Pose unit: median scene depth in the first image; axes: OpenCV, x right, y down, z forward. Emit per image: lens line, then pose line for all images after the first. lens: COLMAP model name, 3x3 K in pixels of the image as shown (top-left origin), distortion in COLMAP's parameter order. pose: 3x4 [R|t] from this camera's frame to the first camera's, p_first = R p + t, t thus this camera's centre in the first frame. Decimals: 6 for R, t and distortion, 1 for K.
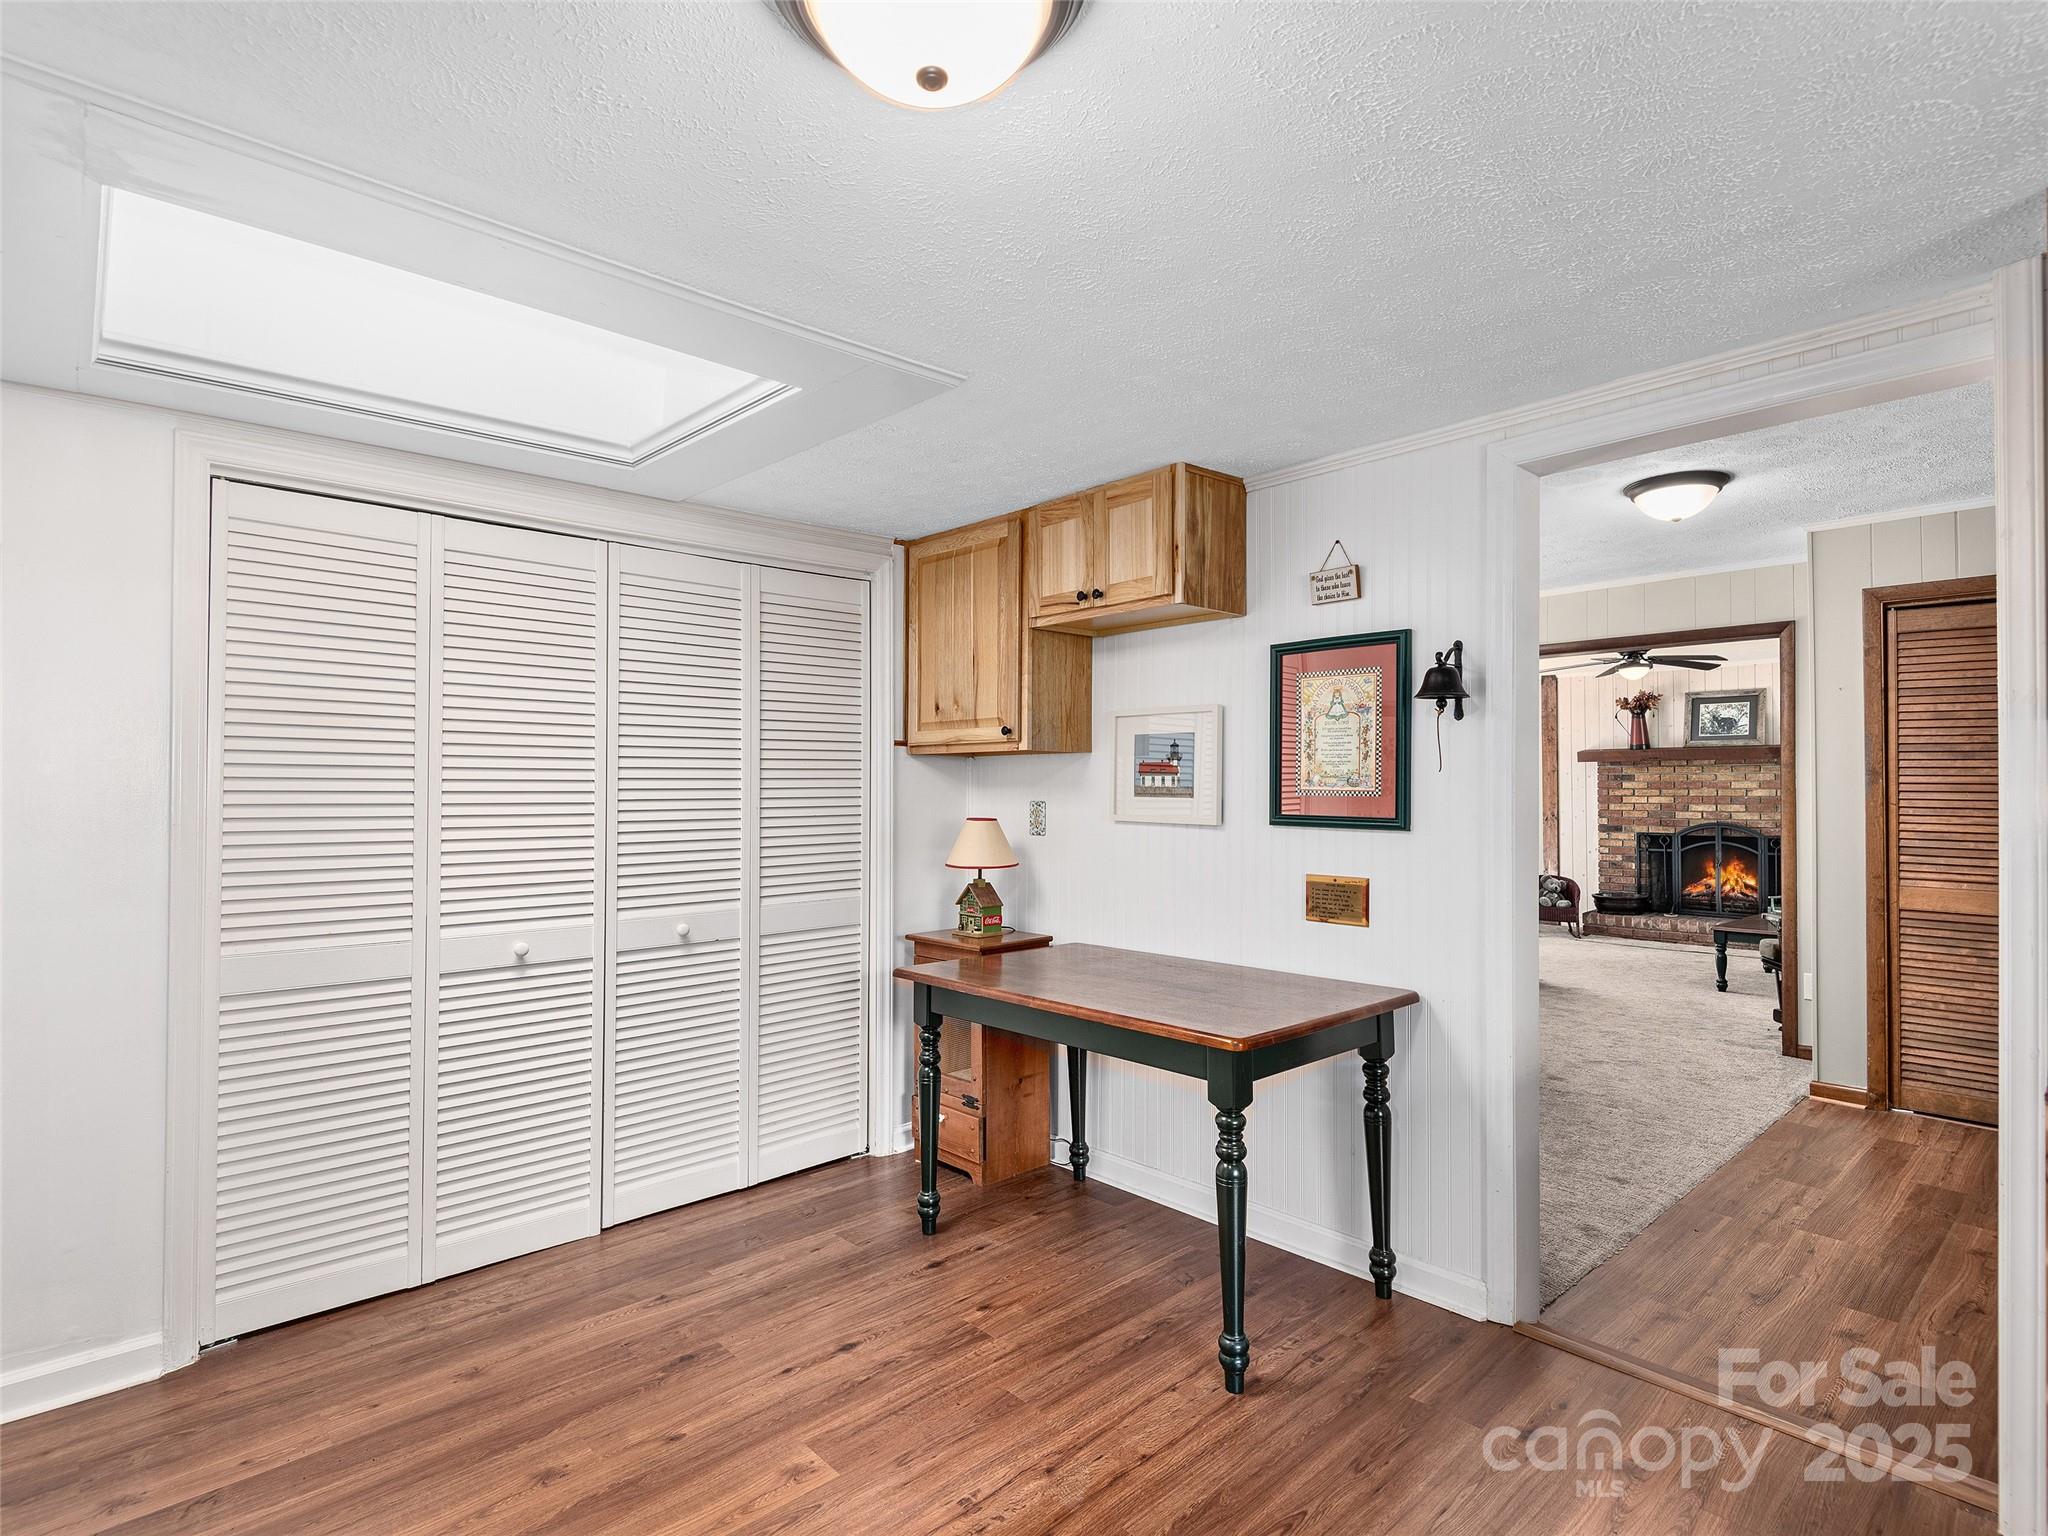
lens RADIAL K [[1043.5, 0, 1024.0], [0, 1043.5, 768.0], [0, 0, 1]] dist [0.009567, 0.000034]
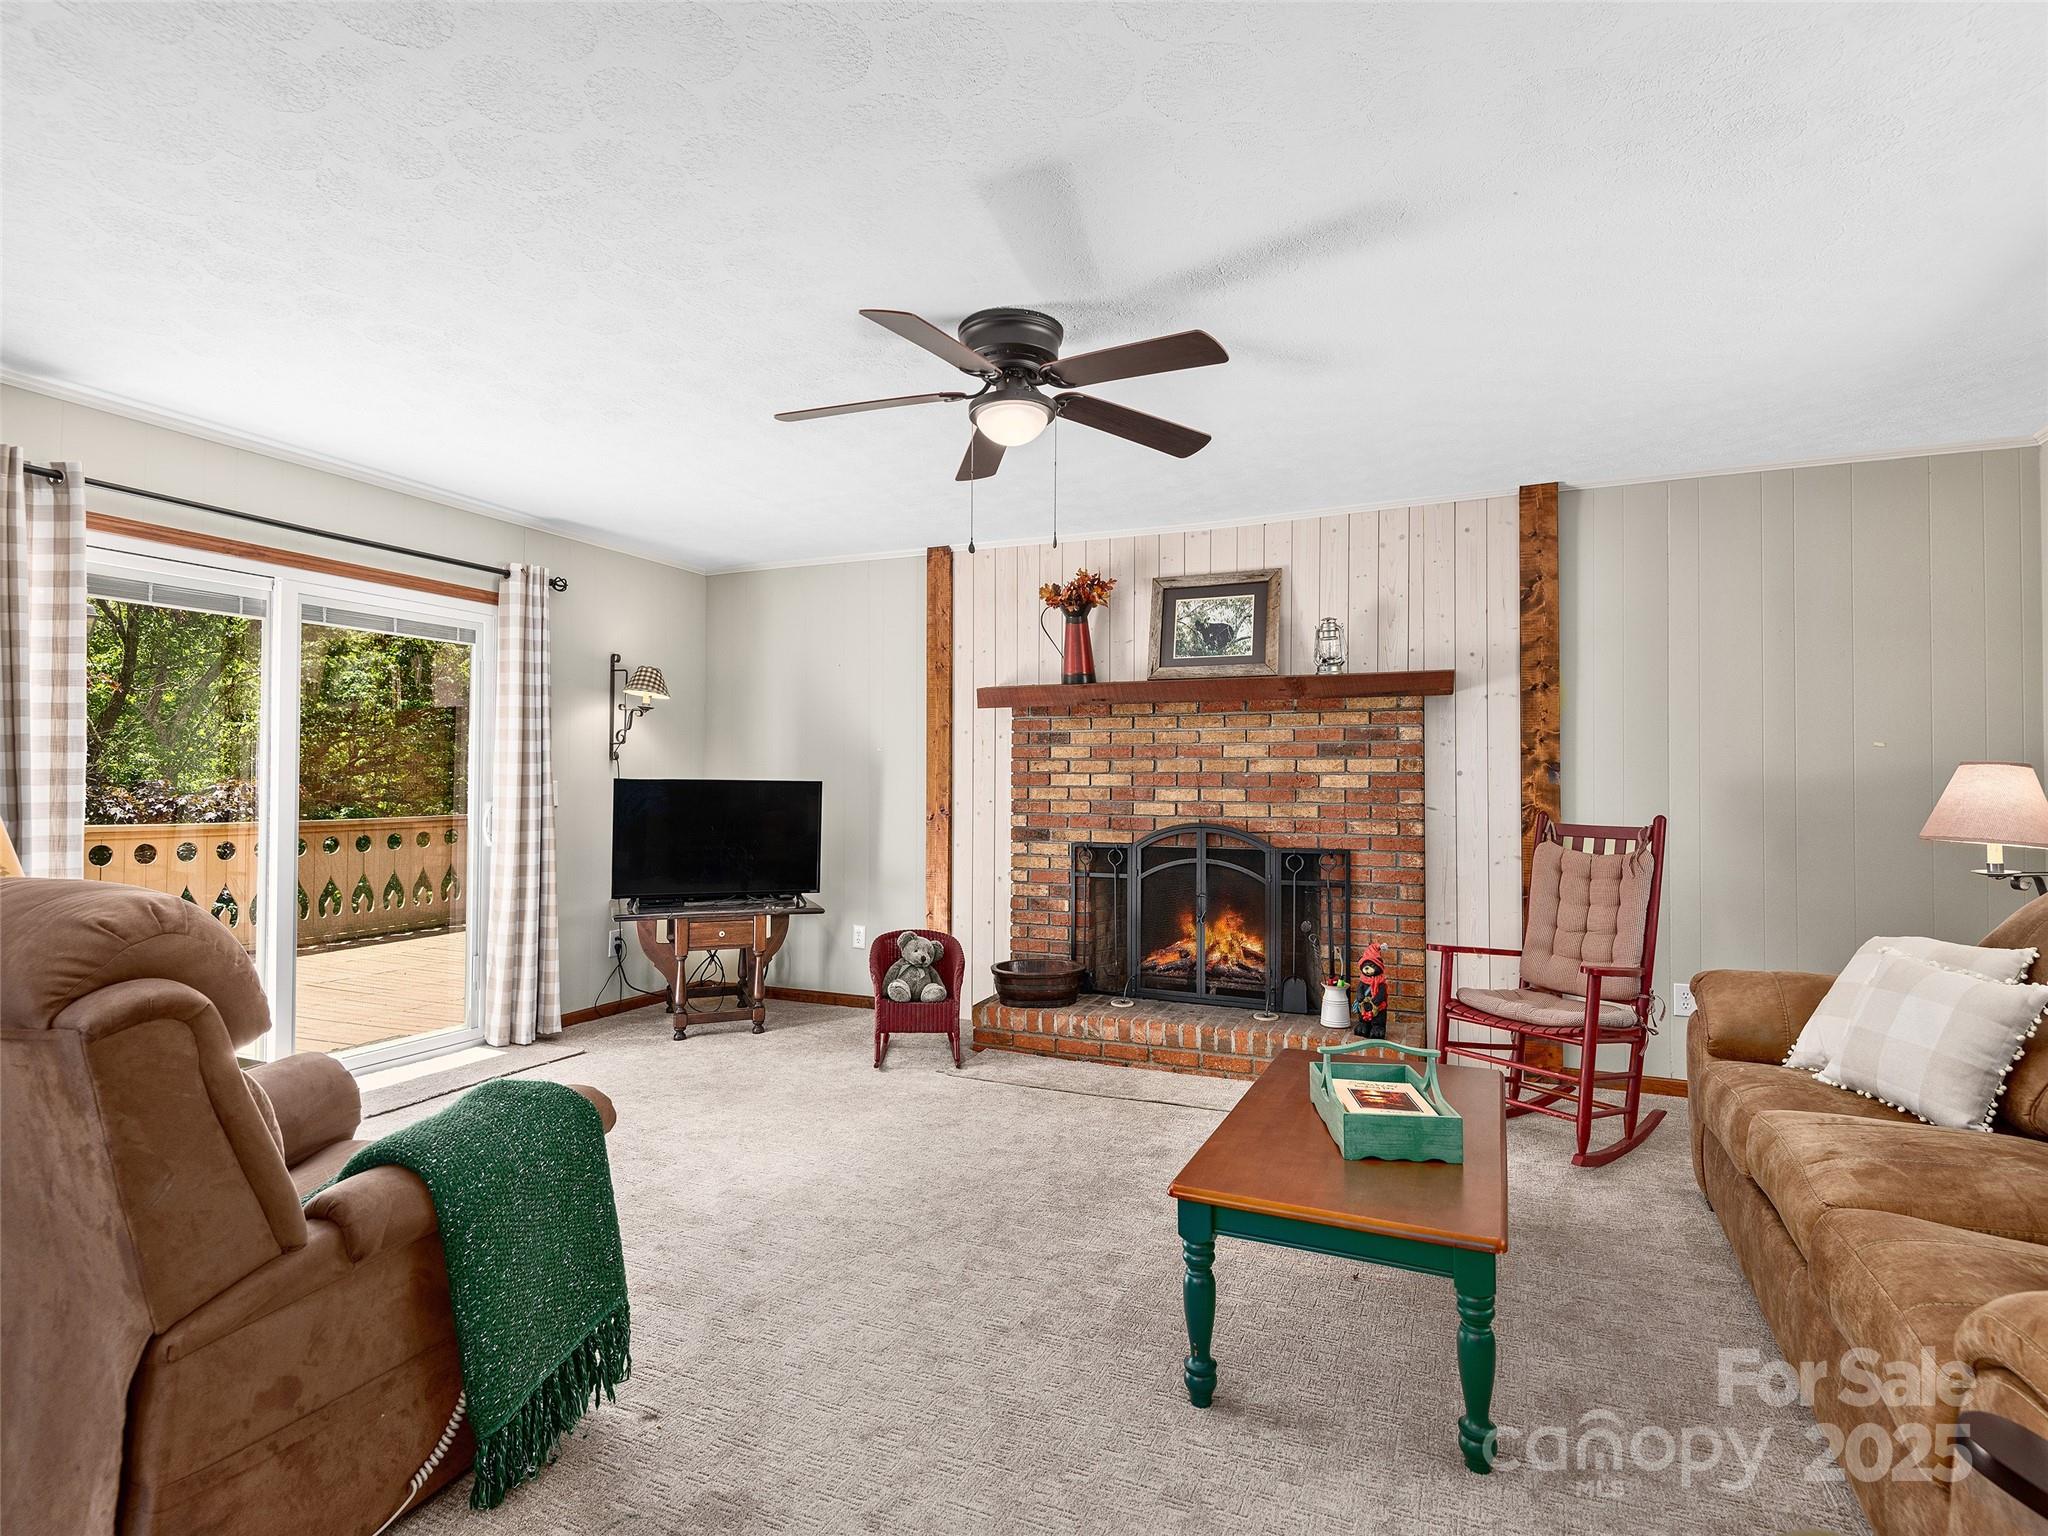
lens RADIAL K [[1043.5, 0, 1024.0], [0, 1043.5, 768.0], [0, 0, 1]] dist [0.009567, 0.000034]
pose [[0.915833, 0.008519, 0.401470, 0.358405], [-0.011962, 0.999910, 0.006069, 0.021766], [-0.401382, -0.010360, 0.915852, 0.538505]]
